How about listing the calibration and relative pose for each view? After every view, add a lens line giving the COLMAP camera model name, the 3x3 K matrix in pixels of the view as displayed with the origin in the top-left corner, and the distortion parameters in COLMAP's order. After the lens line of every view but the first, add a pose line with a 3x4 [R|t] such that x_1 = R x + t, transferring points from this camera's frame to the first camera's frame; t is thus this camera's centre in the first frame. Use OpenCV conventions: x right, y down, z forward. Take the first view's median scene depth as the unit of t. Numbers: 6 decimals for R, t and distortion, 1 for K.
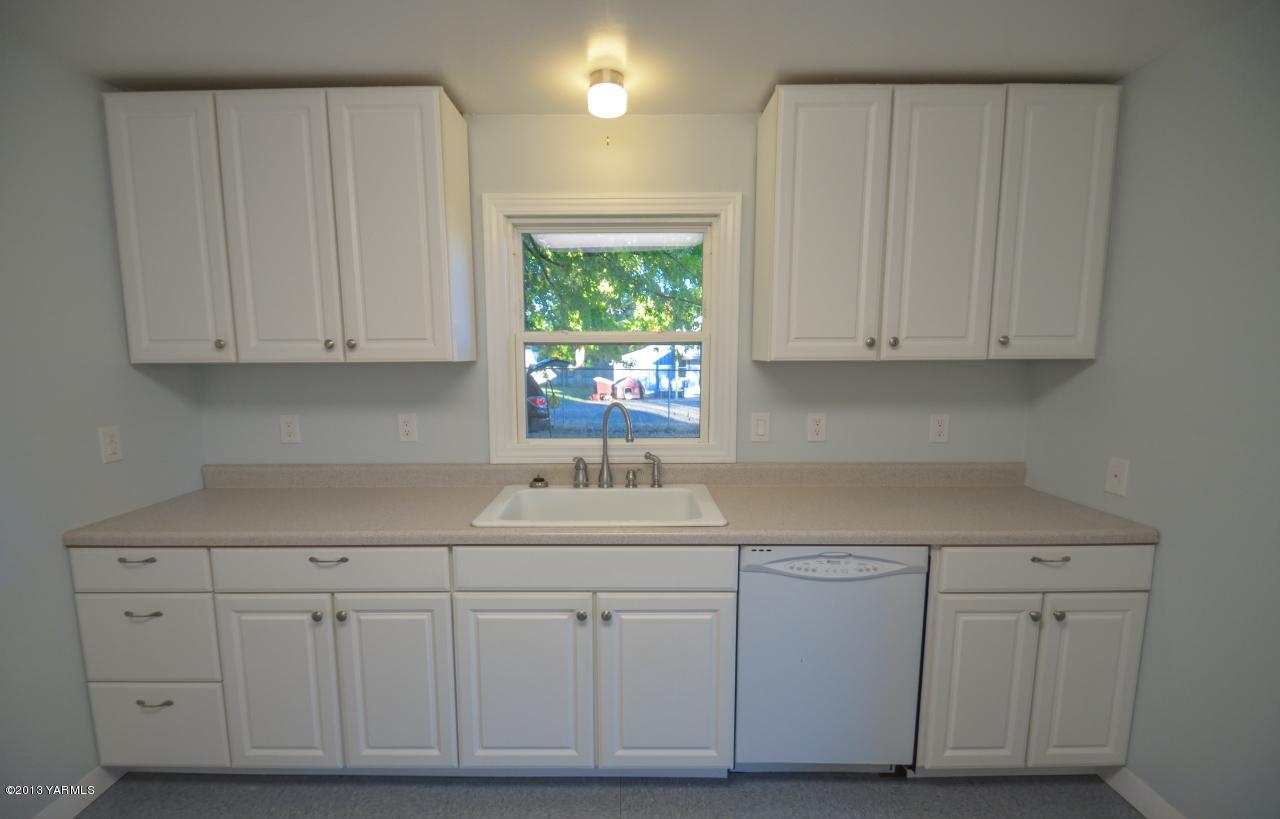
lens RADIAL K [[586.9, 0, 637.9], [0, 586.9, 423.7], [0, 0, 1]] dist [-0.004078, -0.000458]
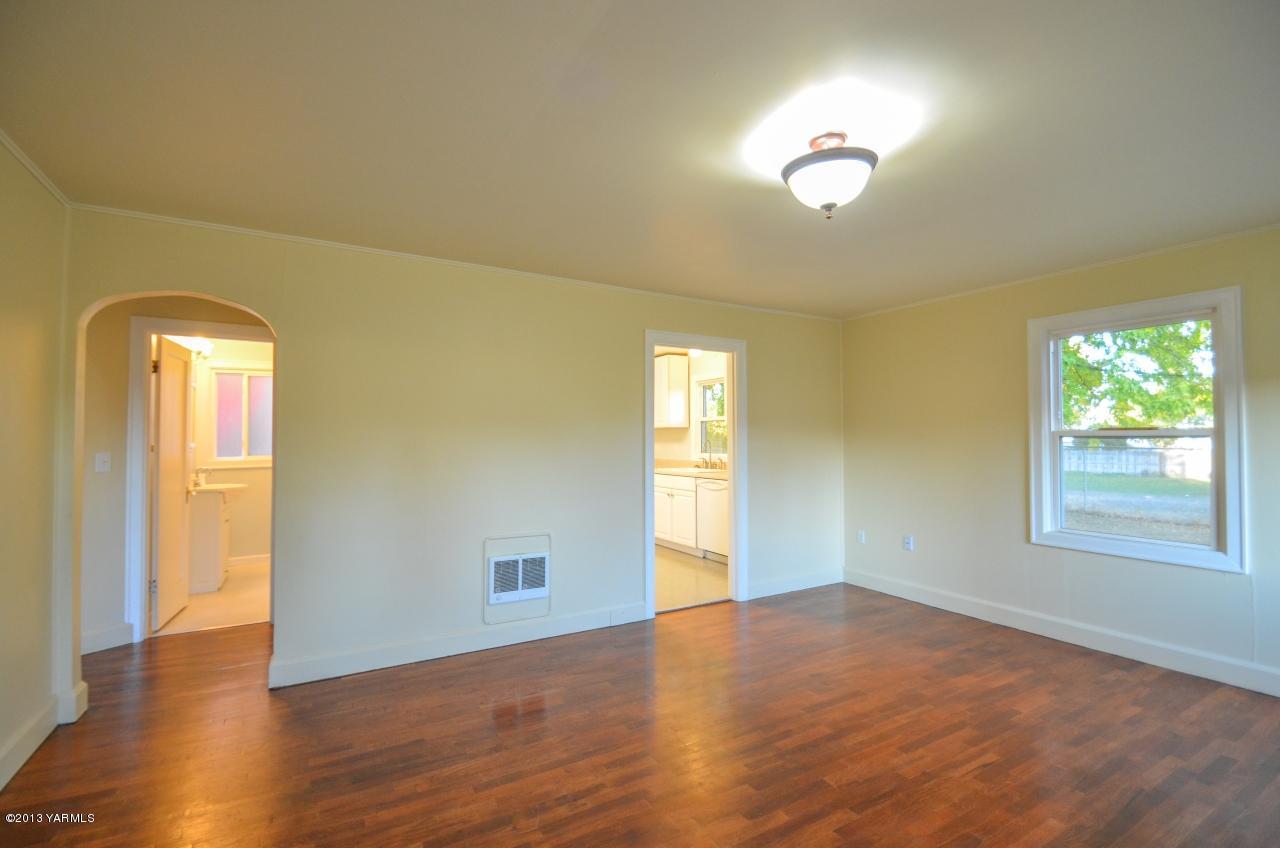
lens RADIAL K [[567.2, 0, 630.3], [0, 567.2, 426.4], [0, 0, 1]] dist [0.000223, -0.010568]
pose [[0.504695, -0.018045, -0.863109, 2.754701], [-0.114311, 0.989581, -0.087532, 0.236640], [0.855696, 0.142840, 0.497374, -0.988115]]
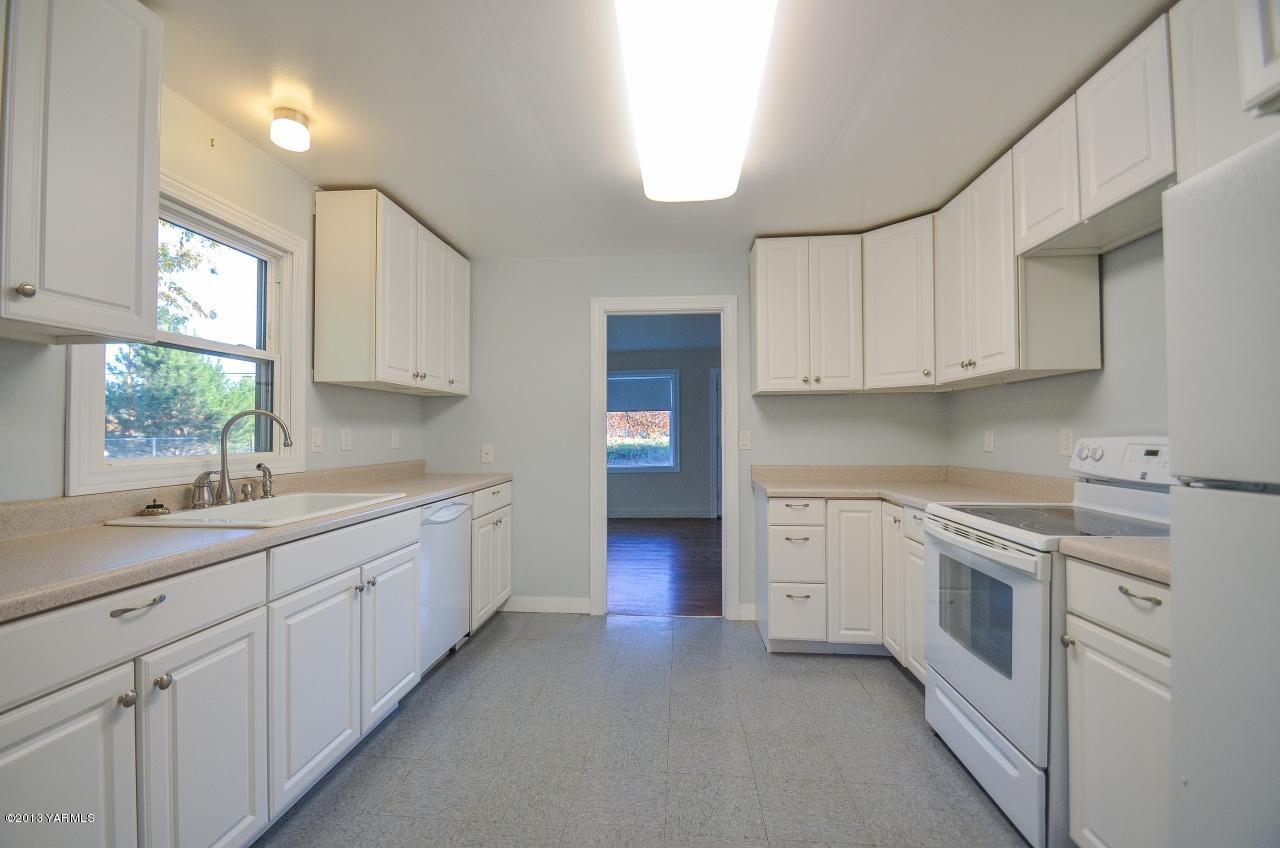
lens RADIAL K [[567.2, 0, 630.3], [0, 567.2, 426.4], [0, 0, 1]] dist [0.000223, -0.010568]
pose [[0.091352, 0.013053, 0.995733, -1.024923], [0.130180, 0.991177, -0.024937, 0.106262], [-0.987273, 0.131903, 0.088847, 0.324603]]
